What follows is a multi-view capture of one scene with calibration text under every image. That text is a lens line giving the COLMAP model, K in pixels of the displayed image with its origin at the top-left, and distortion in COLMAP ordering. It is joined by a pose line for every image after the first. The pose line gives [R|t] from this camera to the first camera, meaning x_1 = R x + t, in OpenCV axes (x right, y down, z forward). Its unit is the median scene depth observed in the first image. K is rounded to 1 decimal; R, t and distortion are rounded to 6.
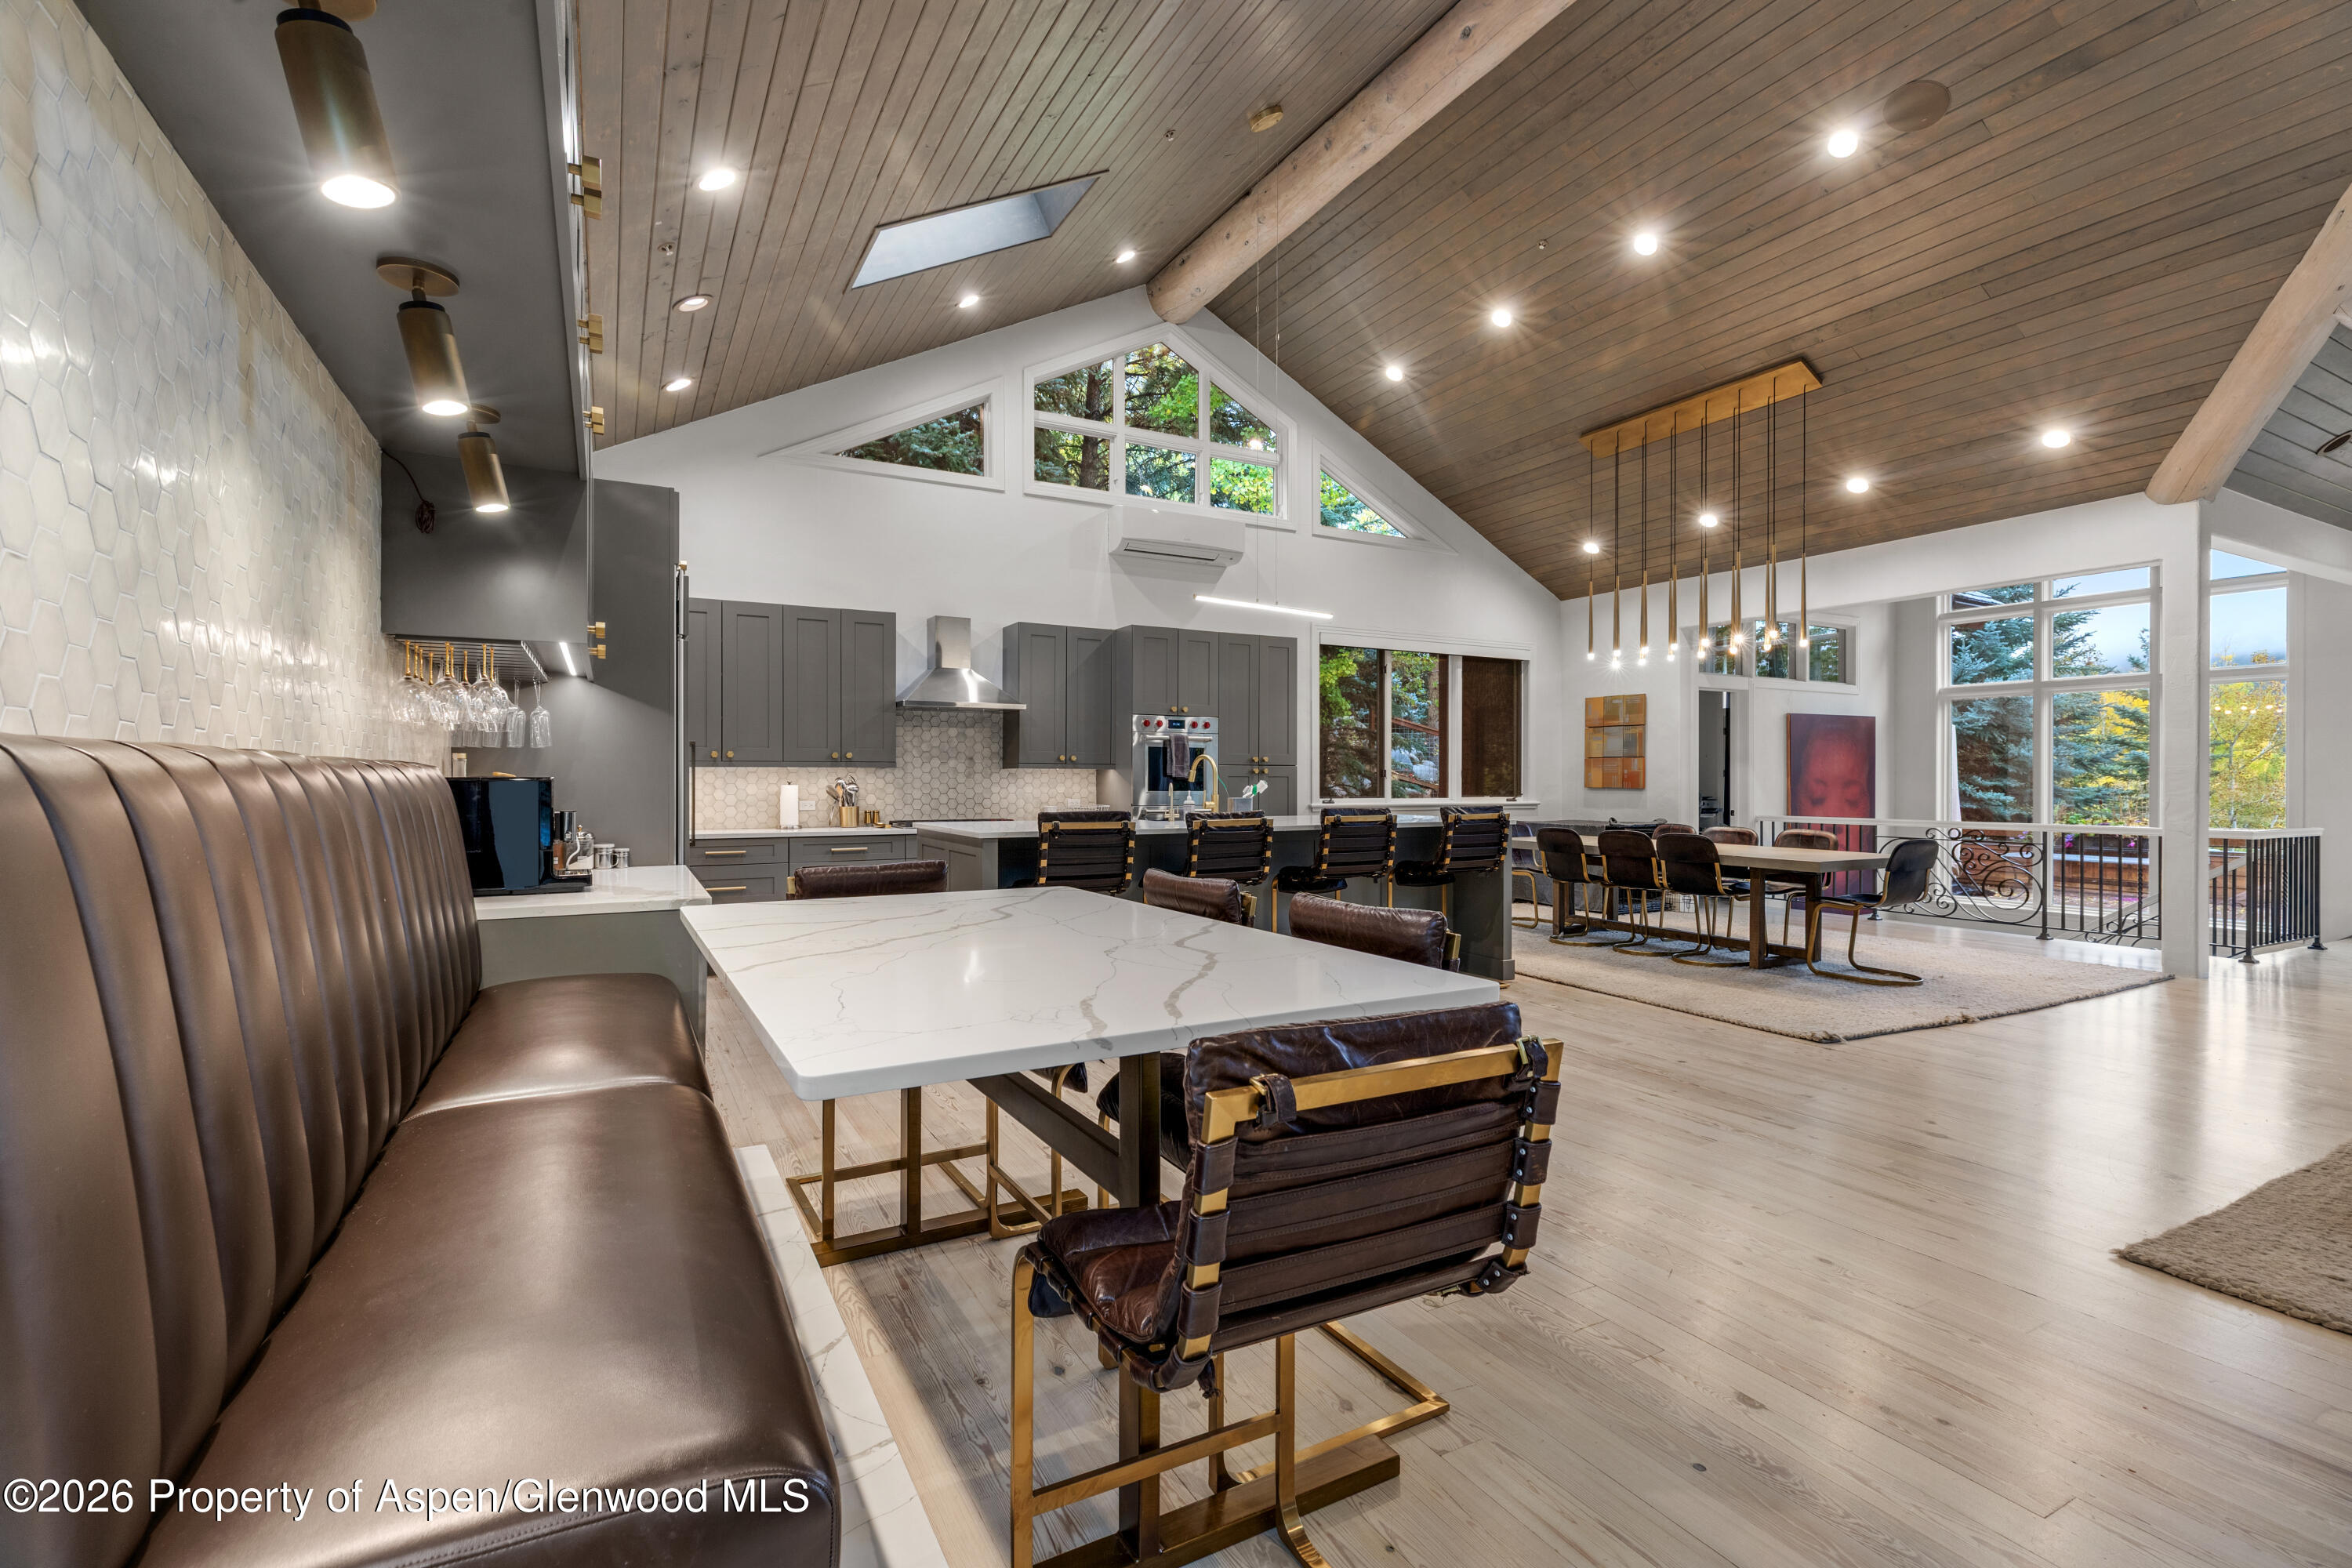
lens RADIAL K [[1044.6, 0, 1172.2], [0, 1044.6, 780.8], [0, 0, 1]] dist [0.013283, 0.000324]
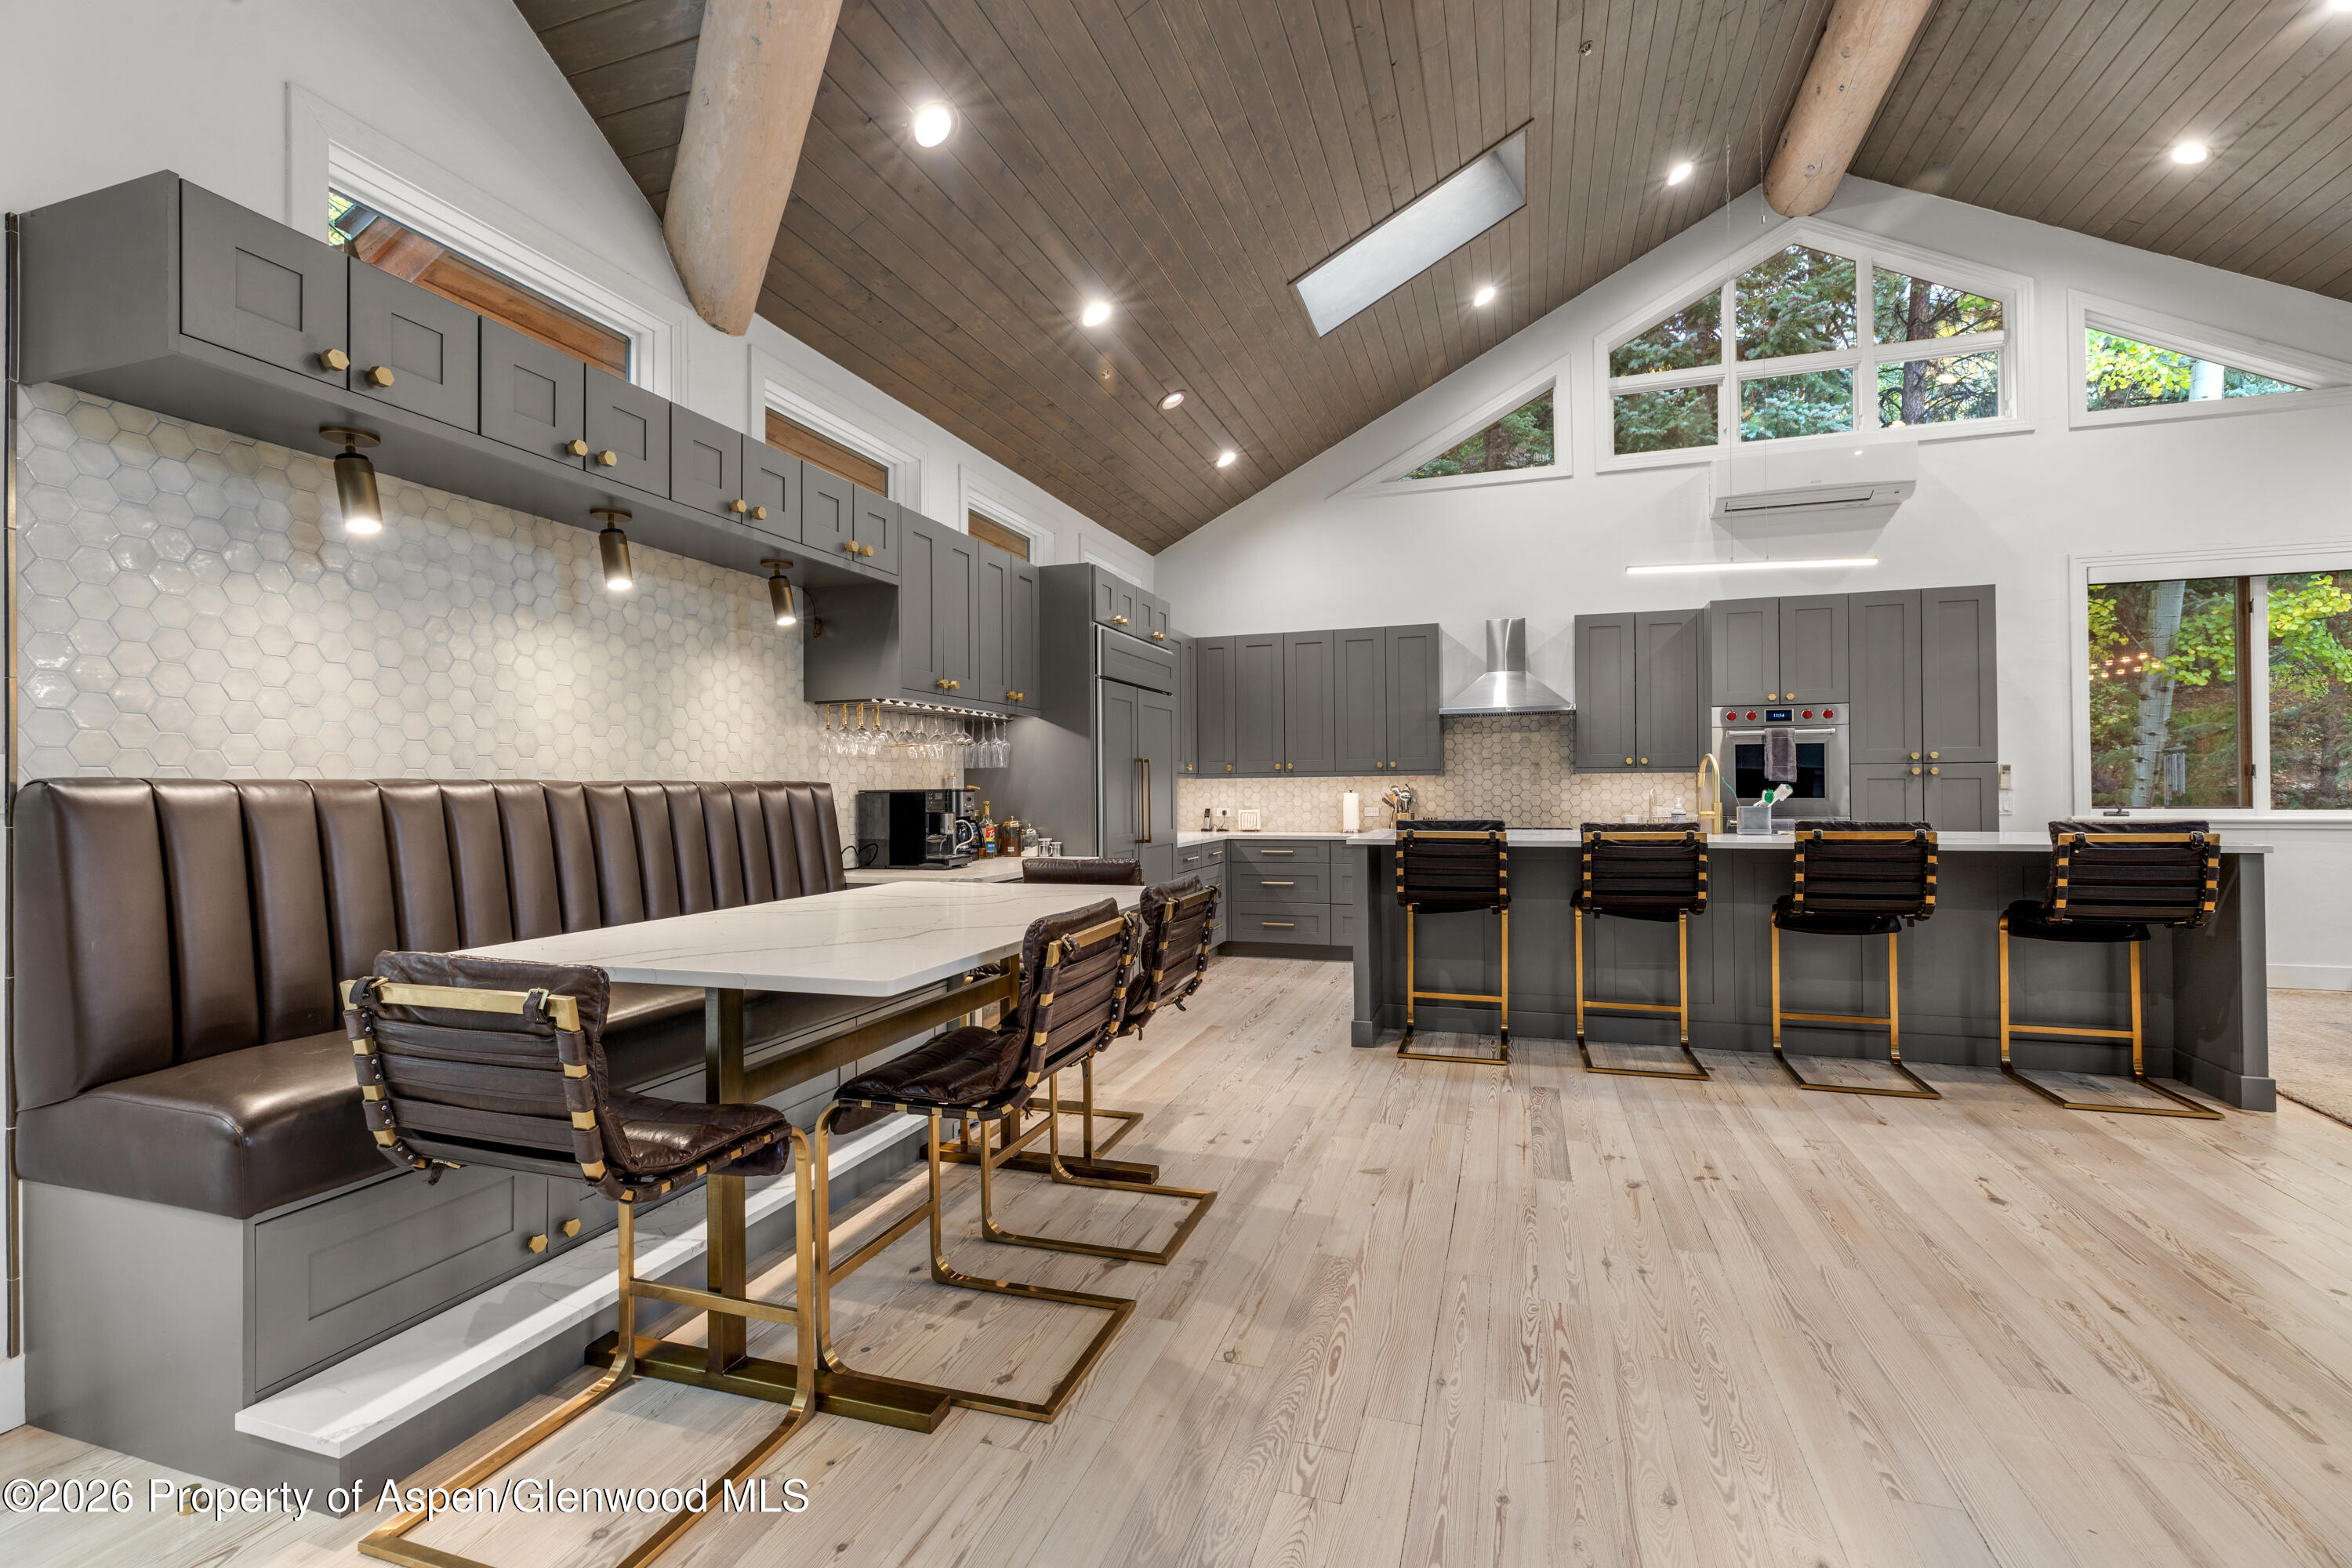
lens RADIAL K [[1049.0, 0, 1172.2], [0, 1049.0, 780.3], [0, 0, 1]] dist [0.003232, 0.000385]
pose [[0.683414, -0.012941, -0.729916, 0.278270], [0.007966, 0.999916, -0.010269, 0.000725], [0.729988, 0.001203, 0.683459, 0.104902]]
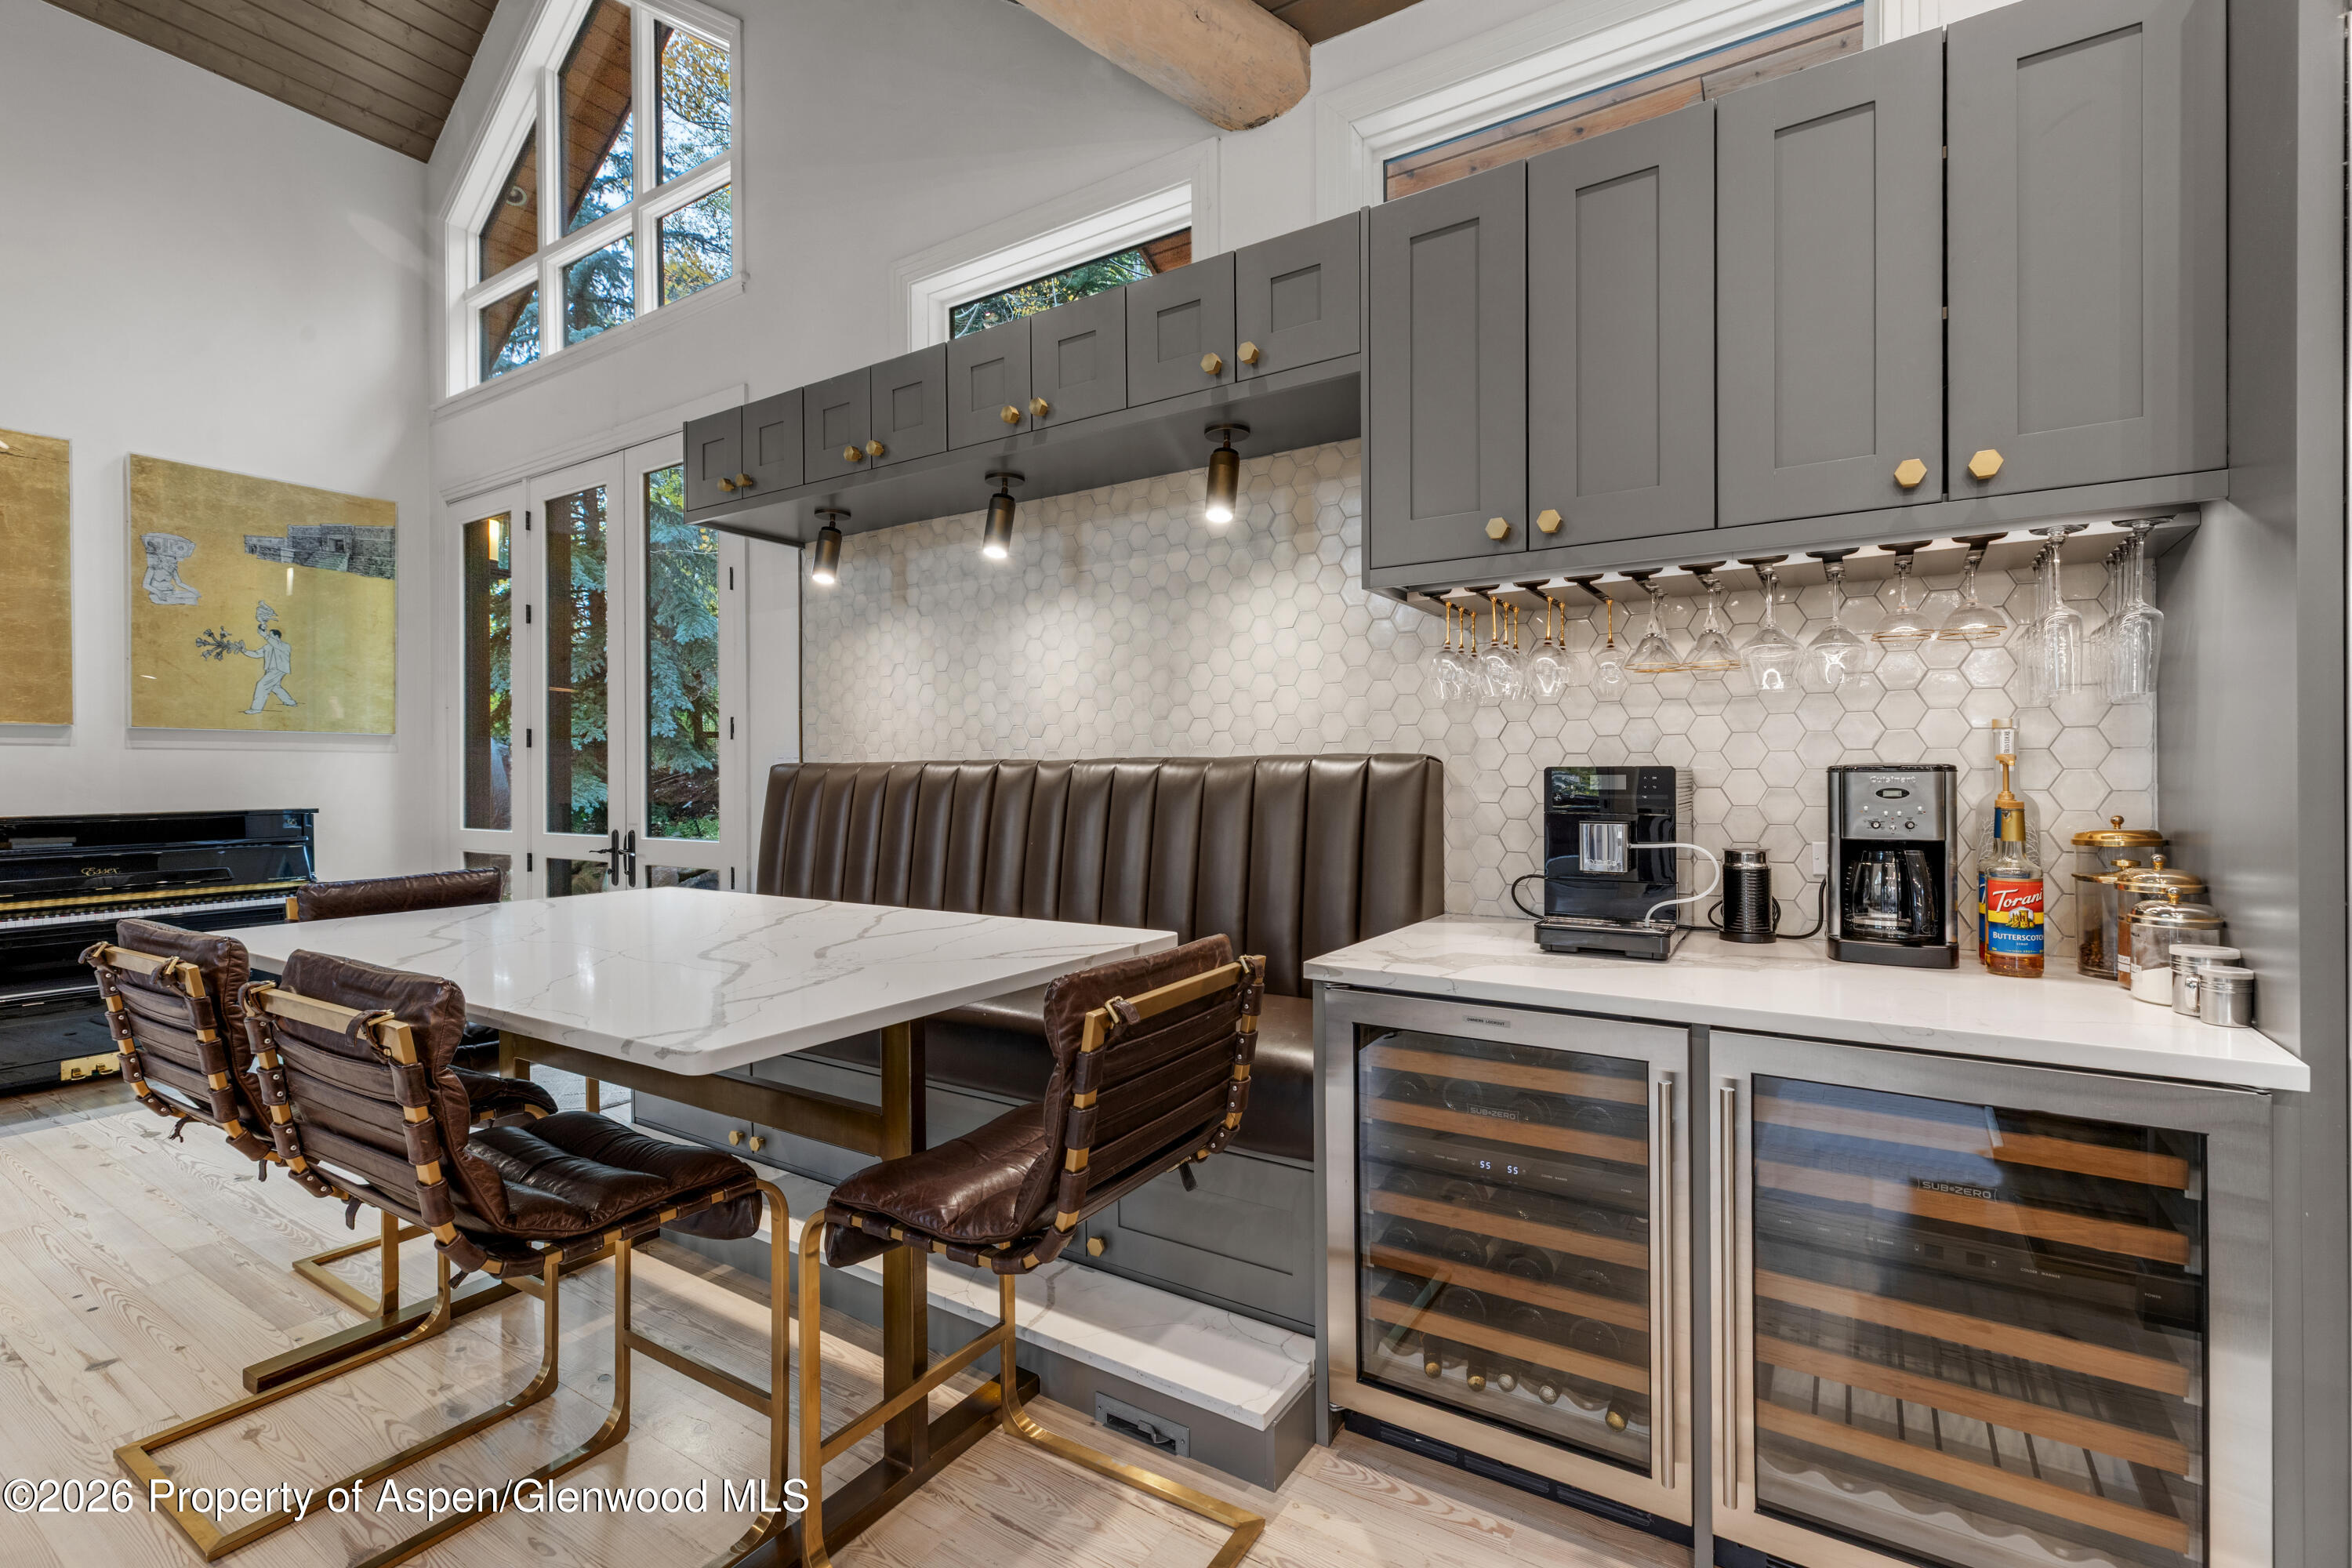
lens RADIAL K [[1049.0, 0, 1172.2], [0, 1049.0, 780.3], [0, 0, 1]] dist [0.003232, 0.000385]
pose [[-0.876276, 0.006092, -0.481770, -0.028886], [0.002980, 0.999969, 0.007224, 0.000080], [0.481800, 0.004895, -0.876268, 0.585706]]
